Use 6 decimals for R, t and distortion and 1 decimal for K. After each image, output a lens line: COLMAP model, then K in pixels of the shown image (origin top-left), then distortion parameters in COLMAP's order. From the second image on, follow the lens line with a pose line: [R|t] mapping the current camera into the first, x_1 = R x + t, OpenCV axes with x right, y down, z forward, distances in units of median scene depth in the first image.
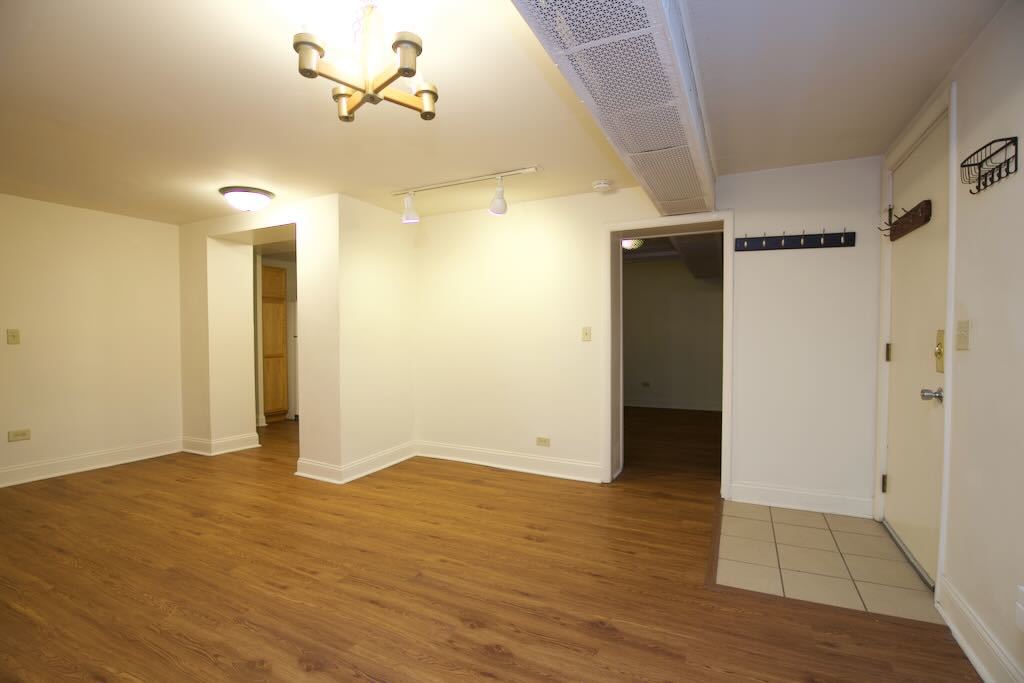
lens RADIAL K [[468.0, 0, 512.4], [0, 468.0, 345.3], [0, 0, 1]] dist [-0.034704, 0.006369]
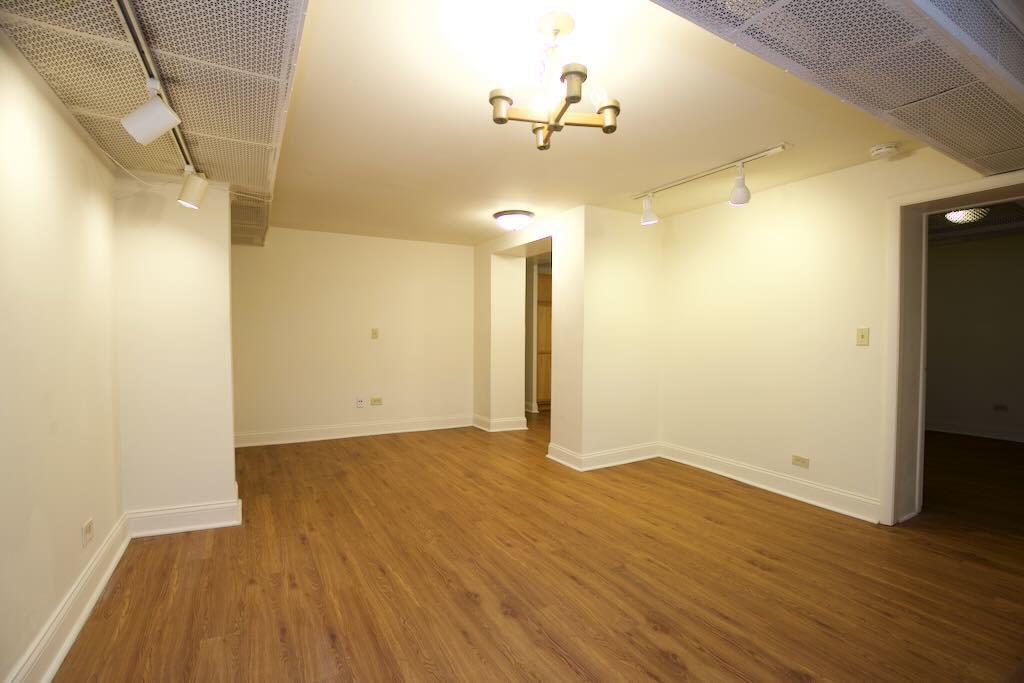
lens RADIAL K [[468.0, 0, 512.4], [0, 468.0, 345.3], [0, 0, 1]] dist [-0.034704, 0.006369]
pose [[0.829475, 0.022469, -0.558092, 0.124793], [-0.022152, 0.999728, 0.007326, -0.002056], [0.558104, 0.006286, 0.829747, -0.001190]]
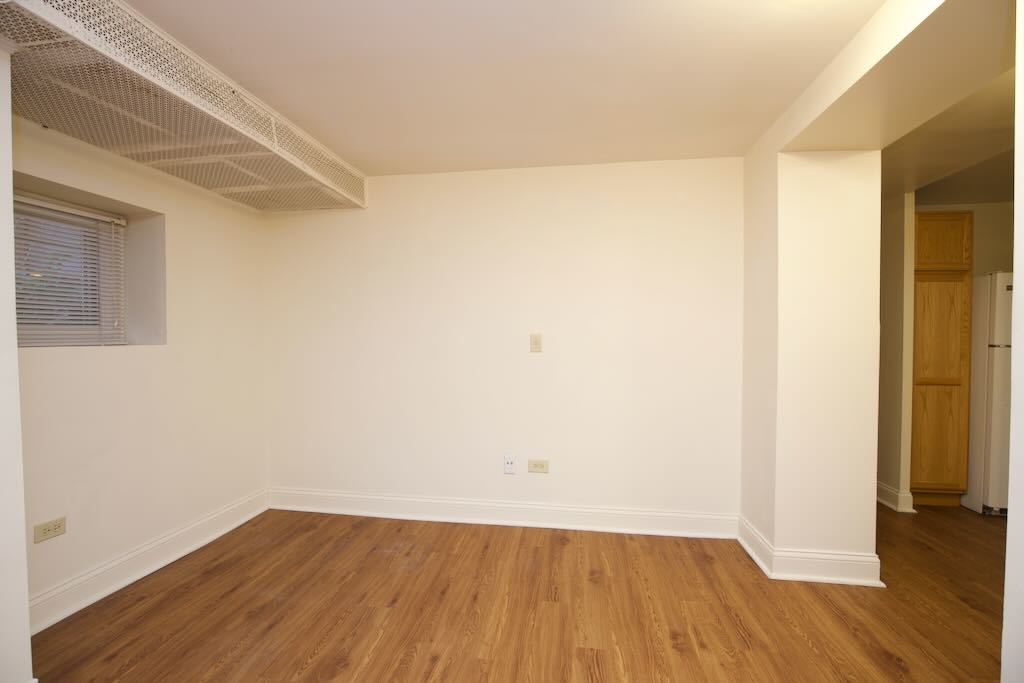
lens RADIAL K [[468.0, 0, 512.4], [0, 468.0, 345.3], [0, 0, 1]] dist [-0.034704, 0.006369]
pose [[0.318377, 0.023959, -0.947661, -0.392195], [-0.025248, 0.999540, 0.016789, -0.032396], [0.947628, 0.018581, 0.318836, 0.824436]]
